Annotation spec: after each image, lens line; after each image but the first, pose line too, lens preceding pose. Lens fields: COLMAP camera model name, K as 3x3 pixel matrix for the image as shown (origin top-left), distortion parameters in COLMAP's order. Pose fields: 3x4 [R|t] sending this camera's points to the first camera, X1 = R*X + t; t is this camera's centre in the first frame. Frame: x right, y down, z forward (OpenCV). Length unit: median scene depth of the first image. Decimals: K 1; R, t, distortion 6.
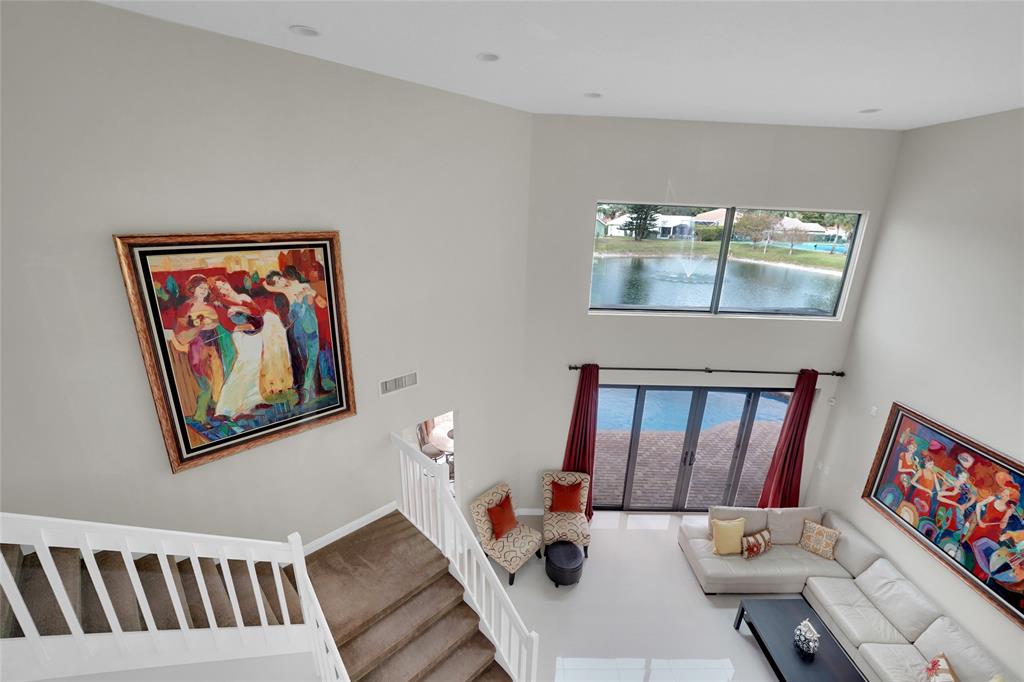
lens RADIAL K [[420.5, 0, 511.4], [0, 420.5, 344.4], [0, 0, 1]] dist [-0.023195, 0.000515]
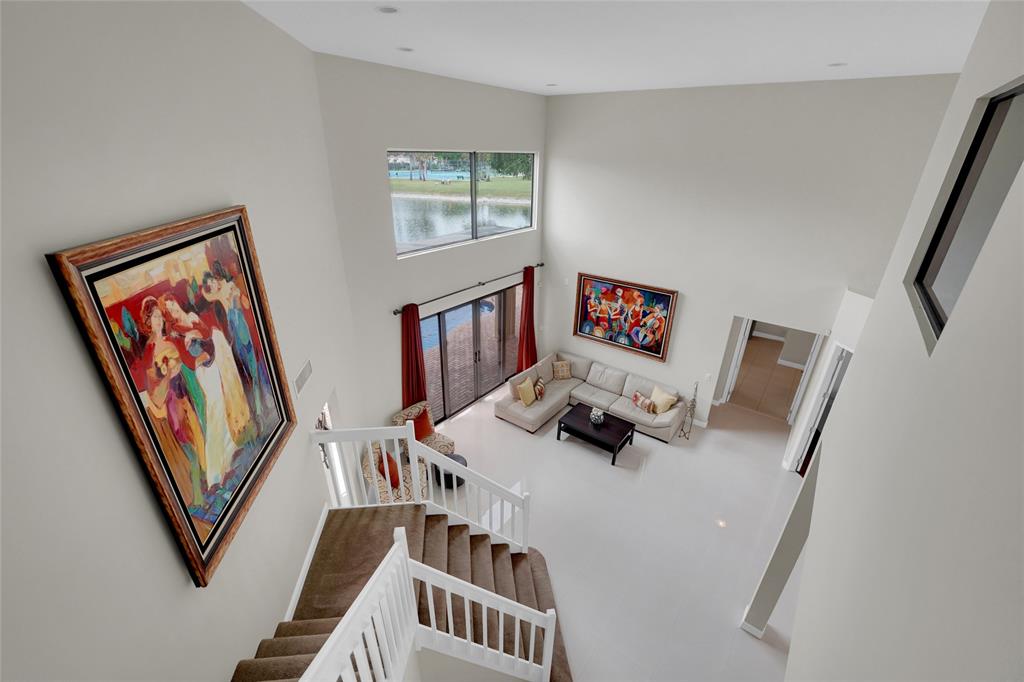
lens RADIAL K [[420.5, 0, 512.9], [0, 420.5, 346.3], [0, 0, 1]] dist [-0.023195, 0.000515]
pose [[0.611703, -0.348965, 0.709960, -0.682344], [0.239544, 0.937022, 0.254180, -0.095087], [-0.753948, 0.014584, 0.656772, 0.115680]]
